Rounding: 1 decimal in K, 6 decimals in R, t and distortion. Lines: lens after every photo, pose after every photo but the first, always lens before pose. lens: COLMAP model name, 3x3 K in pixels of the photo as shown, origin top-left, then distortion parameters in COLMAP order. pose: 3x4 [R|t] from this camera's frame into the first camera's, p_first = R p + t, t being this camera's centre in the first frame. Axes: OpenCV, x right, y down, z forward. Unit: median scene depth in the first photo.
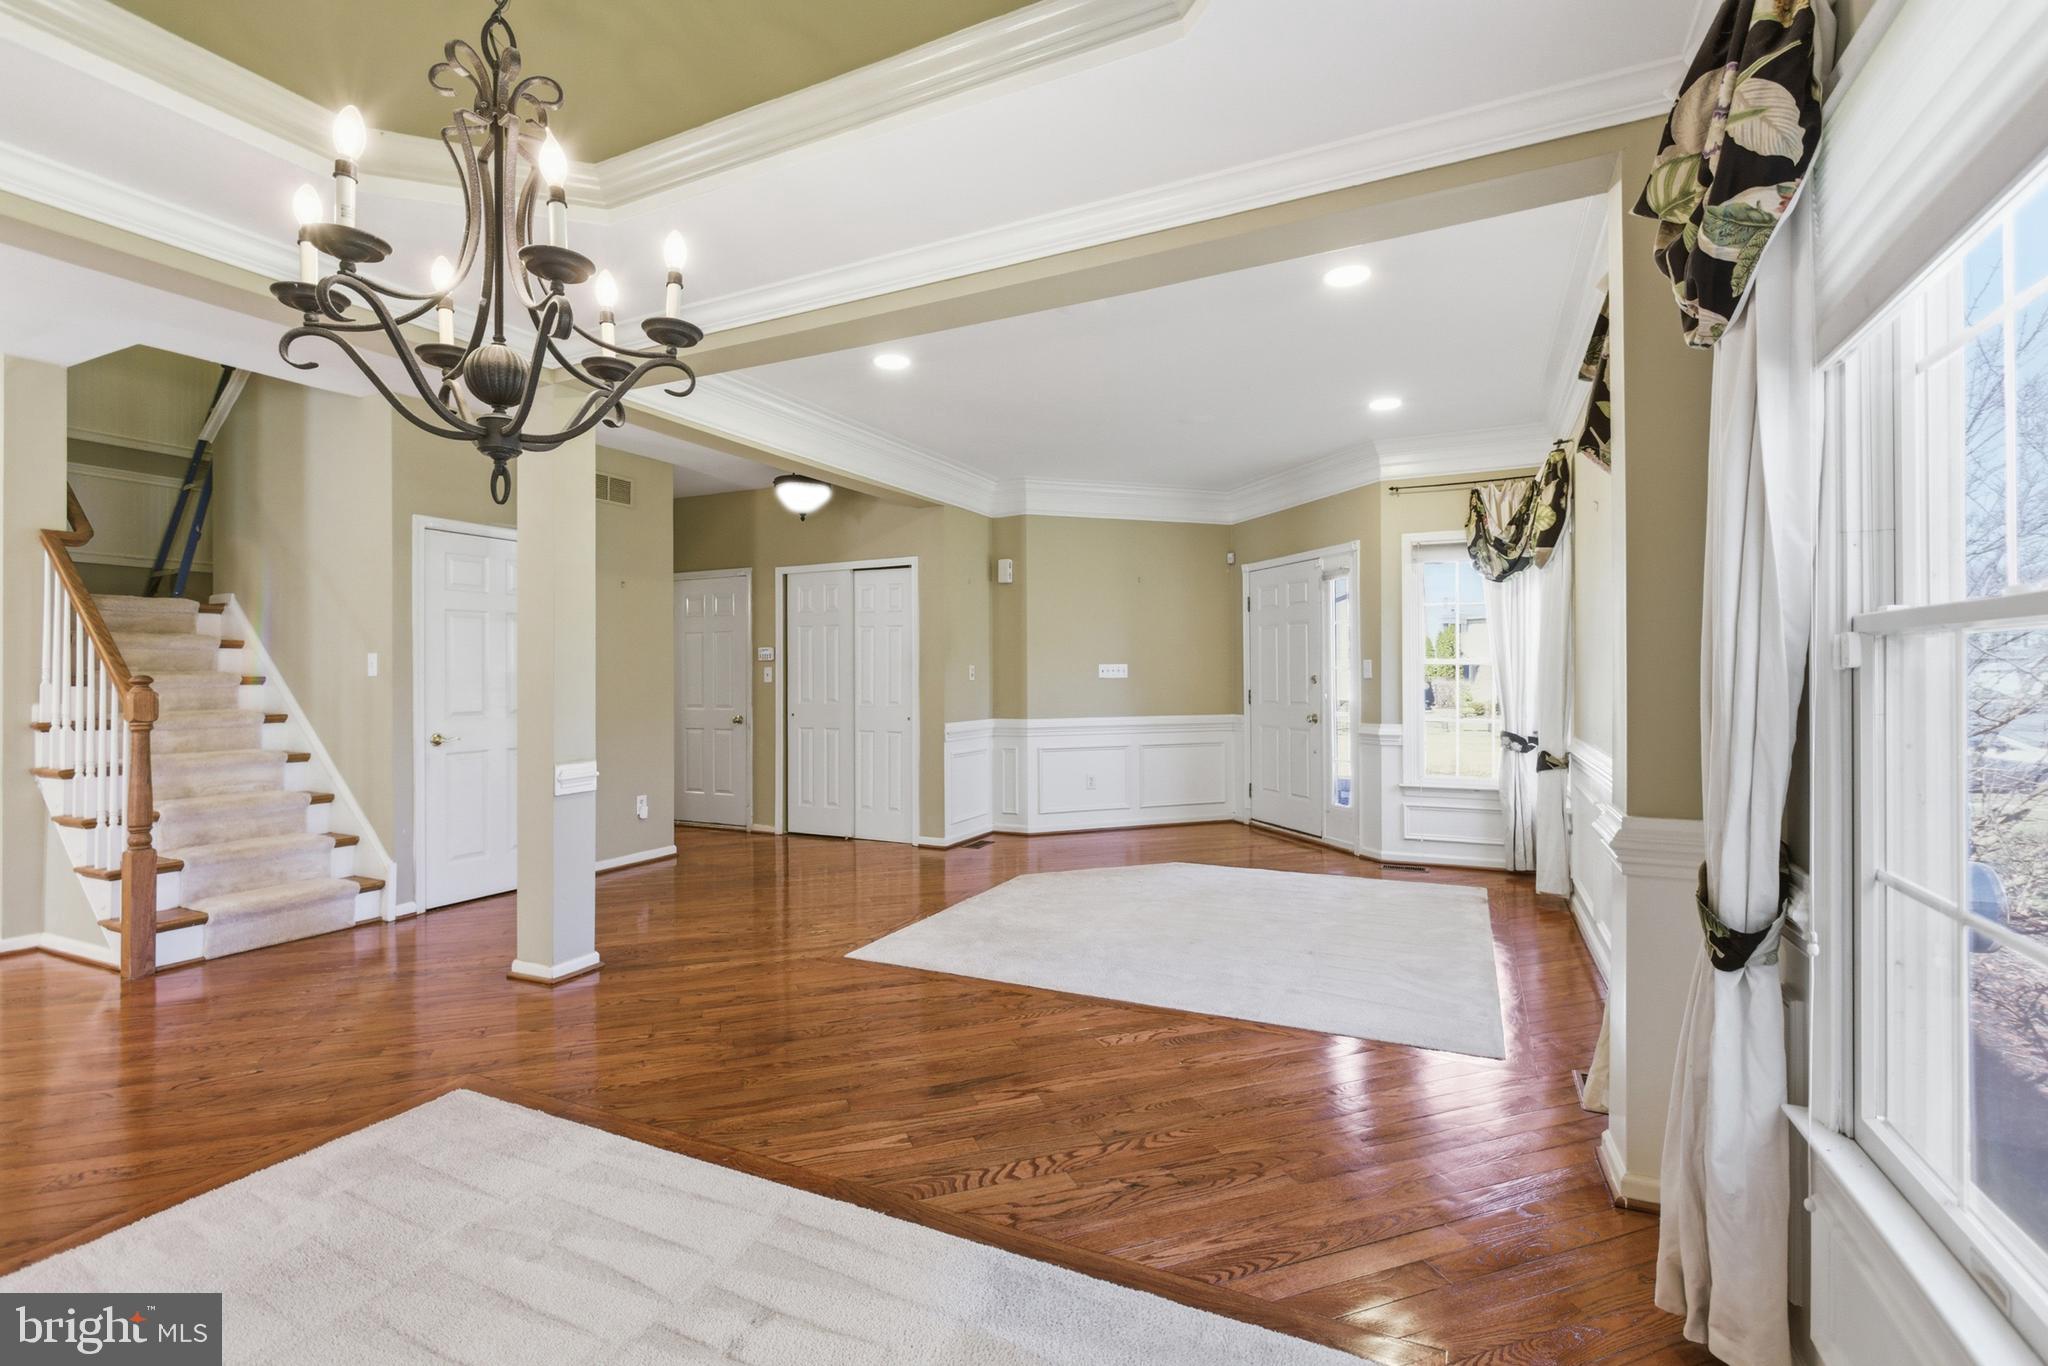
lens RADIAL K [[920.6, 0, 1018.3], [0, 920.6, 679.9], [0, 0, 1]] dist [-0.003500, 0.000243]
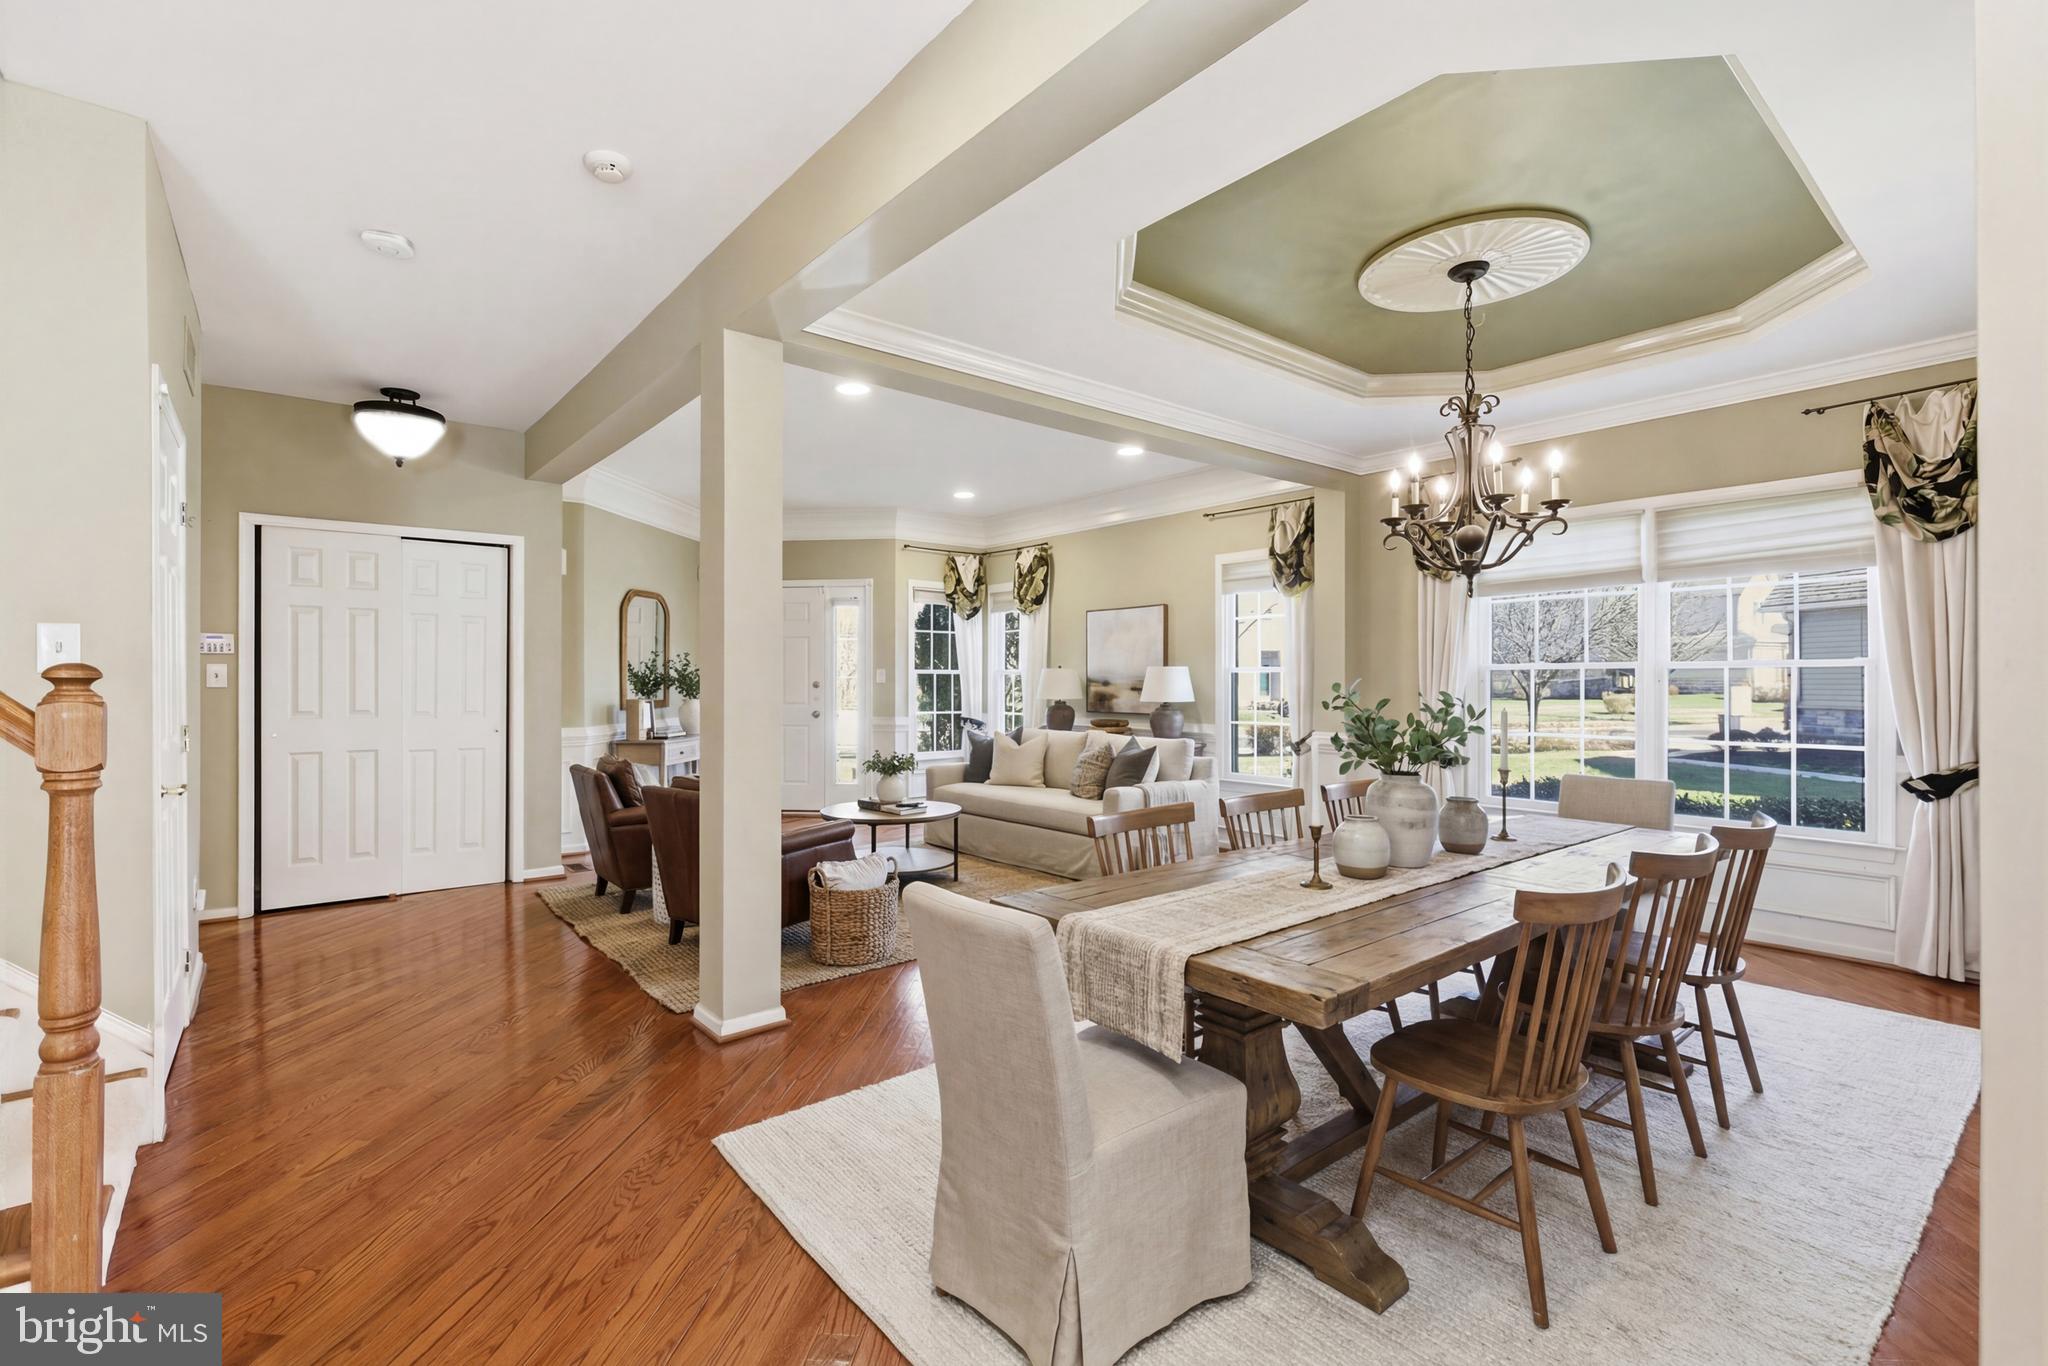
lens RADIAL K [[920.6, 0, 1018.3], [0, 920.6, 679.9], [0, 0, 1]] dist [-0.003500, 0.000243]
pose [[0.421424, 0.006063, 0.906844, -0.756863], [-0.002424, 0.999982, -0.005559, -0.000388], [-0.906861, 0.000145, 0.421431, 0.265708]]
